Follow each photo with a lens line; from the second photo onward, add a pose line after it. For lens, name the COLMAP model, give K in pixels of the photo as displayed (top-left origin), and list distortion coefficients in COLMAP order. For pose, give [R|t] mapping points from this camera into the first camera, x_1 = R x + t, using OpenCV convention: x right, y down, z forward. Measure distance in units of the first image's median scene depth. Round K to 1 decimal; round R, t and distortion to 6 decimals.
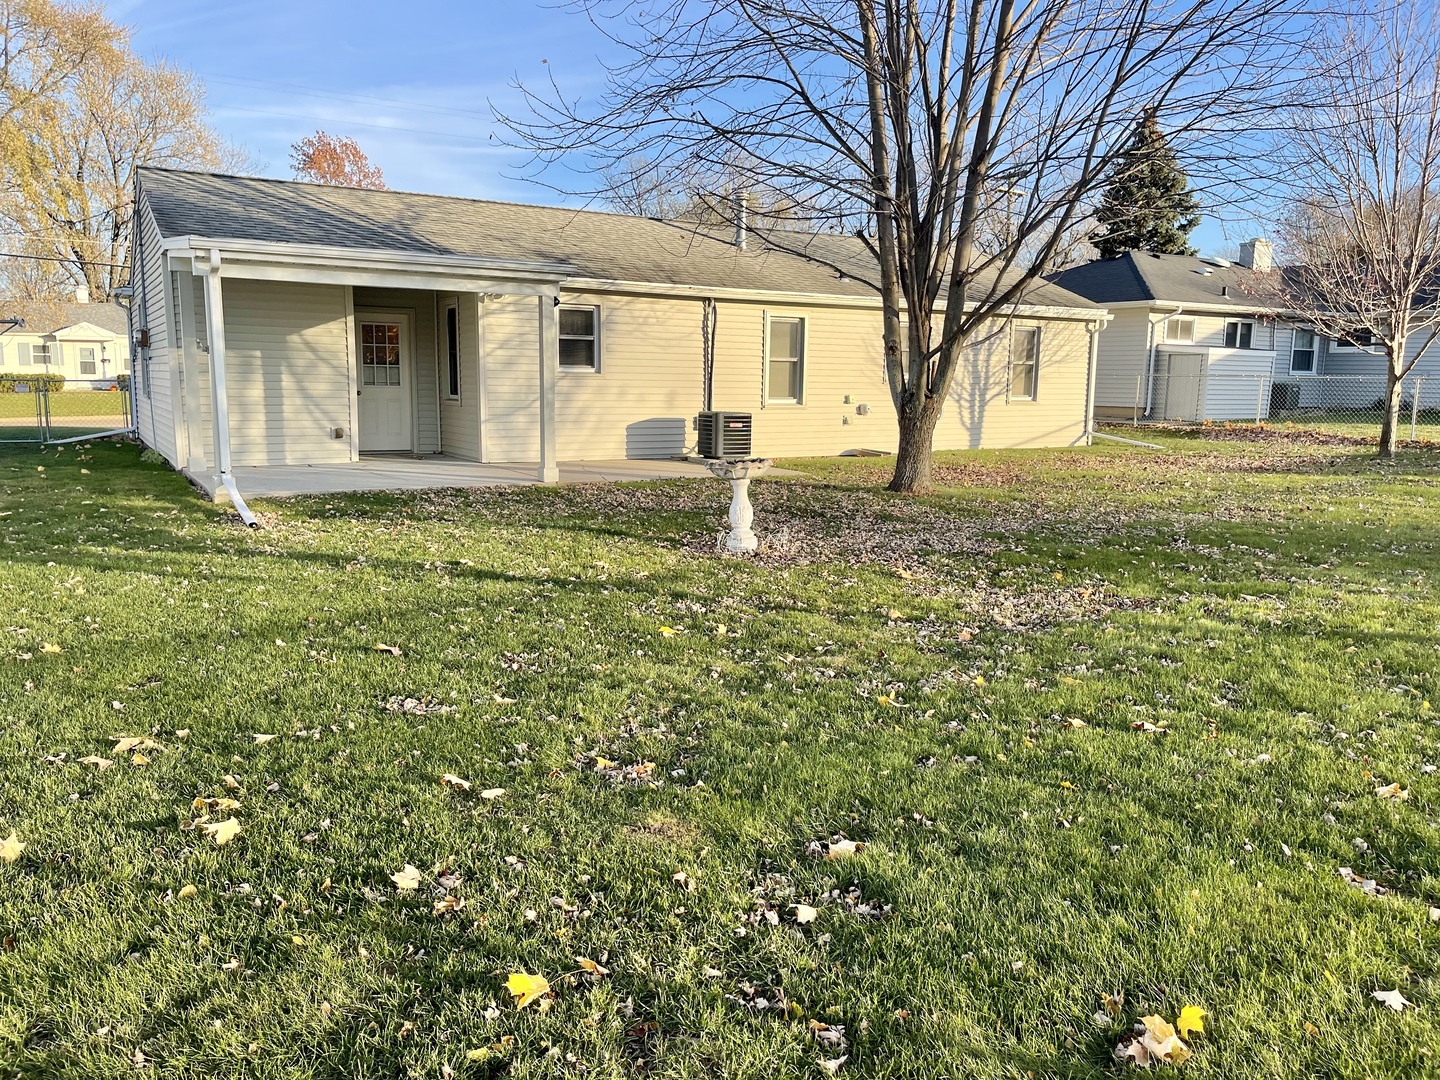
lens RADIAL K [[1085.2, 0, 730.7], [0, 1085.2, 545.7], [0, 0, 1]] dist [0.071518, -0.098425]
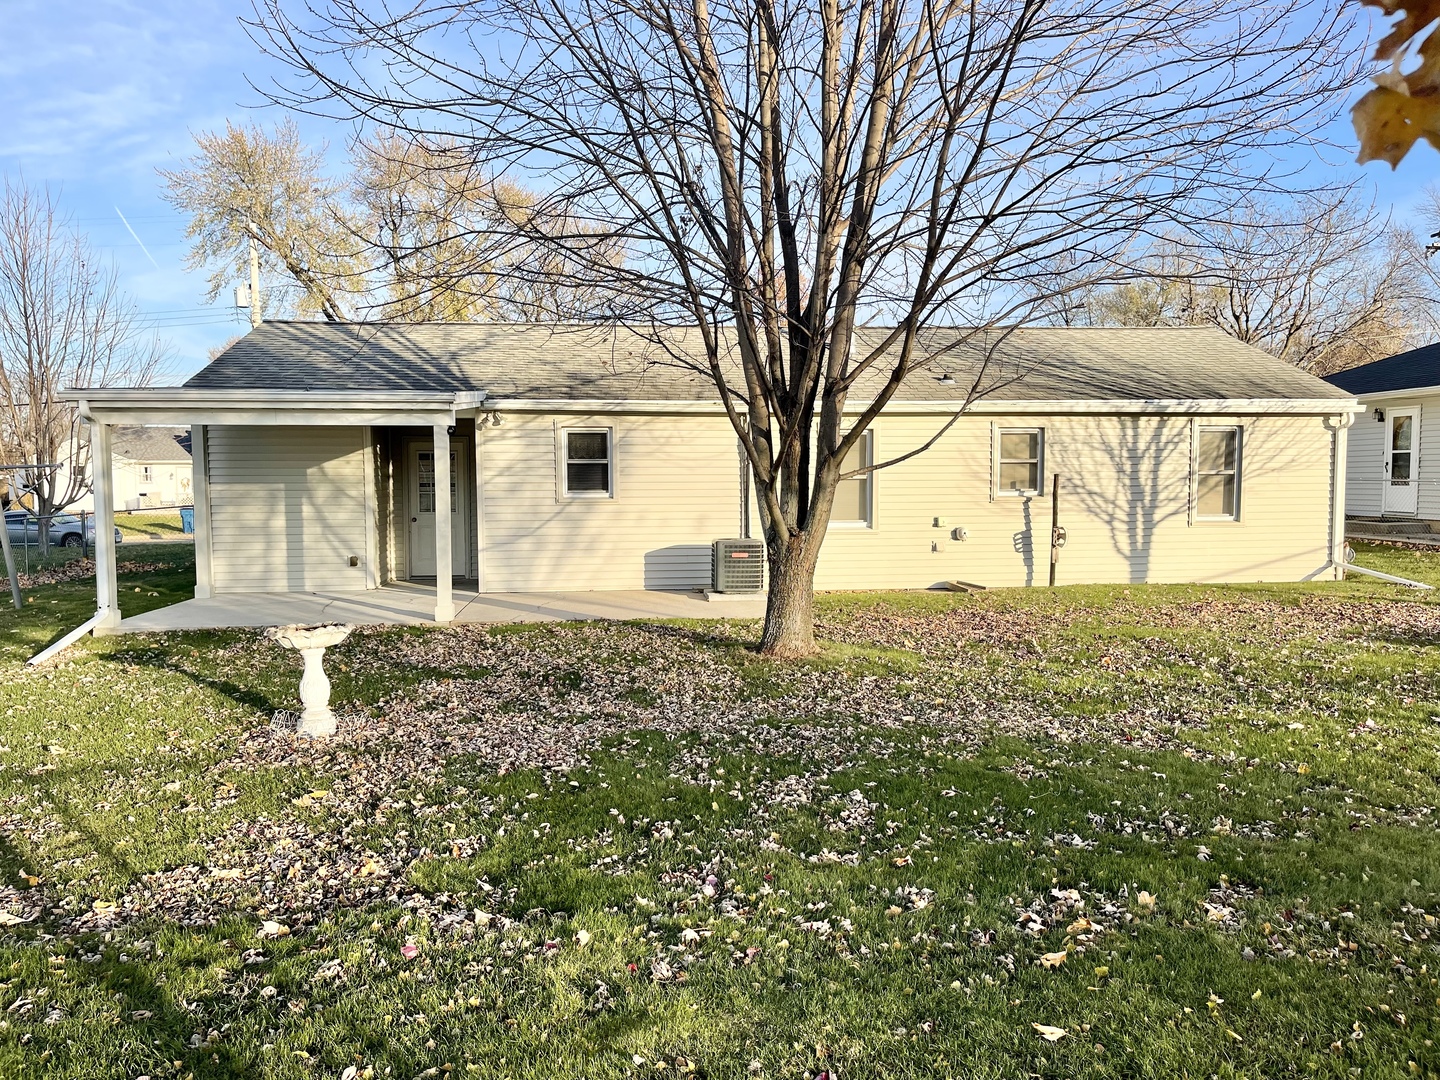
lens RADIAL K [[1085.2, 0, 730.7], [0, 1085.2, 545.7], [0, 0, 1]] dist [0.071518, -0.098425]
pose [[0.904989, 0.010218, -0.425313, 0.366501], [-0.048091, 0.995761, -0.078407, -0.049535], [0.422709, 0.091411, 0.901644, 0.206564]]
